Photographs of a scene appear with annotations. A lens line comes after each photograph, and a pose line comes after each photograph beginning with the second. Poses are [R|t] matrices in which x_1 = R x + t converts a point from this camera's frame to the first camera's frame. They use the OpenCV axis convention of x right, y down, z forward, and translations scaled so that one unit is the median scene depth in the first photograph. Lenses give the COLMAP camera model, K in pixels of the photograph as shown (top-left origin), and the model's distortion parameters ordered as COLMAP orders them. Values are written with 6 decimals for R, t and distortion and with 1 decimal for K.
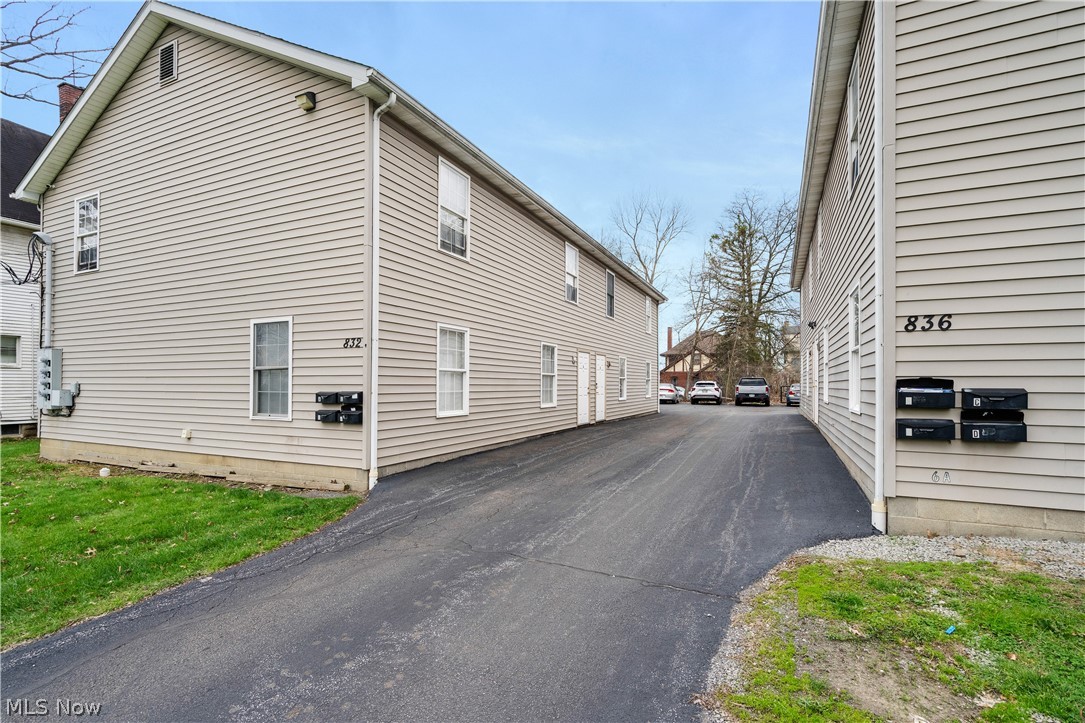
lens RADIAL K [[503.9, 0, 540.8], [0, 503.9, 383.5], [0, 0, 1]] dist [-0.011416, 0.000567]
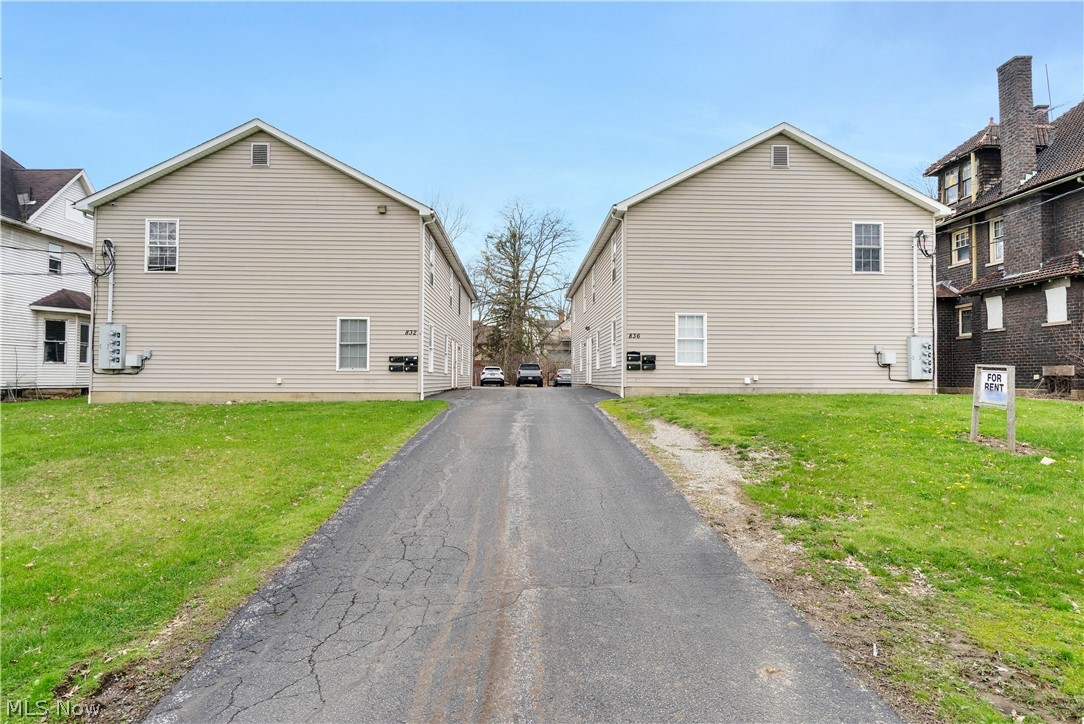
lens RADIAL K [[612.5, 0, 542.4], [0, 612.5, 365.0], [0, 0, 1]] dist [0.001475, 0.000335]
pose [[0.887676, 0.013766, 0.460262, -0.529278], [-0.004208, 0.999754, -0.021786, 0.053275], [-0.460449, 0.017402, 0.887516, -0.750507]]
